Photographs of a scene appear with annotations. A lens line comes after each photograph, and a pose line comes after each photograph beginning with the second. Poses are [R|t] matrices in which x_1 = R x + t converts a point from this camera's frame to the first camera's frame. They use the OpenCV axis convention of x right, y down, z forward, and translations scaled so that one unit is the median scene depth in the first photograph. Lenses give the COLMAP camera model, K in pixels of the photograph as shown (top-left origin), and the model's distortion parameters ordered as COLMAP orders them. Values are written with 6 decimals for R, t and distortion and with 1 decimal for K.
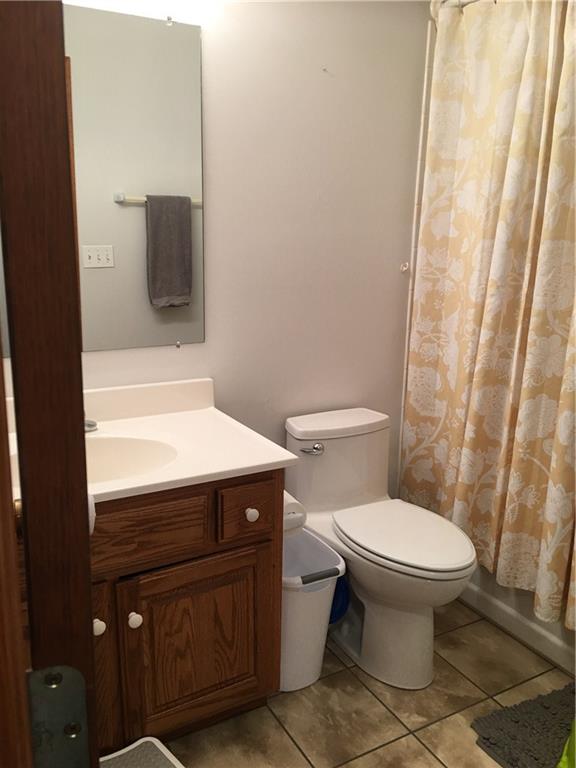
lens RADIAL K [[646.3, 0, 287.0], [0, 646.3, 372.9], [0, 0, 1]] dist [0.091673, -0.136268]
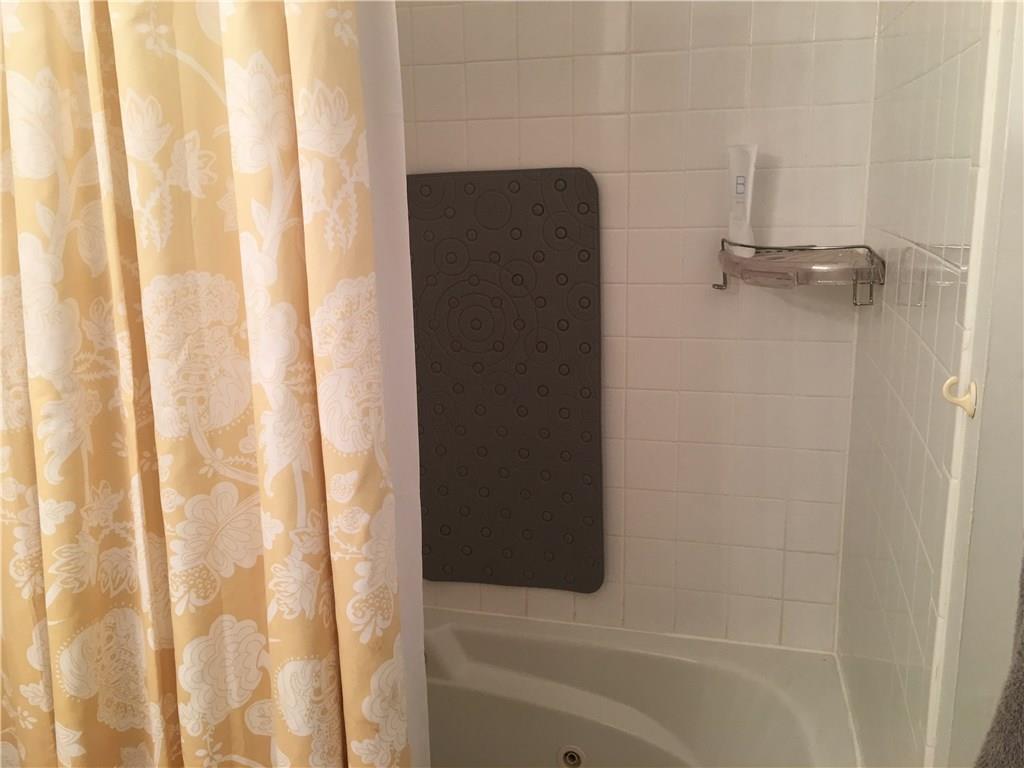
lens RADIAL K [[859.9, 0, 500.1], [0, 859.9, 378.7], [0, 0, 1]] dist [0.091132, -0.138912]
pose [[0.698273, -0.193403, 0.689210, 0.145893], [0.197182, 0.977530, 0.074535, -0.127477], [-0.688138, 0.083854, 0.720718, 0.426872]]
